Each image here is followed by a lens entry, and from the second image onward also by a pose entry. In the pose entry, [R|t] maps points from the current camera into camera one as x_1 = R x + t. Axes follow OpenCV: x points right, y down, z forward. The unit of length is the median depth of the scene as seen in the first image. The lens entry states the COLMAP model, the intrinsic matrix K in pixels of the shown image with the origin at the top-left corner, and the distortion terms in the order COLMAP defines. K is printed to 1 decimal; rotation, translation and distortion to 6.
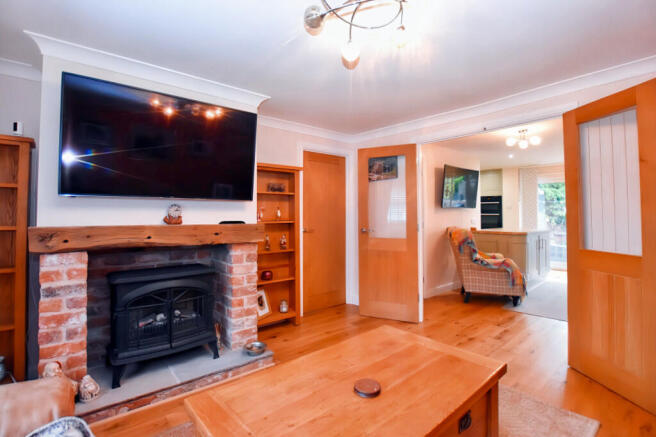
lens RADIAL K [[308.7, 0, 329.4], [0, 308.7, 206.8], [0, 0, 1]] dist [-0.025879, 0.000195]
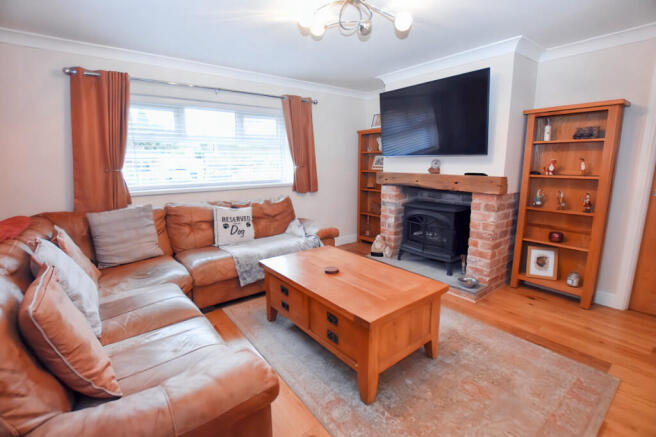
lens RADIAL K [[297.0, 0, 328.0], [0, 297.0, 218.5], [0, 0, 1]] dist [-0.026655, -0.000033]
pose [[-0.039208, 0.188255, -0.981337, 0.846805], [0.033586, 0.981786, 0.186999, -0.011242], [0.998666, -0.025627, -0.044816, 0.513132]]
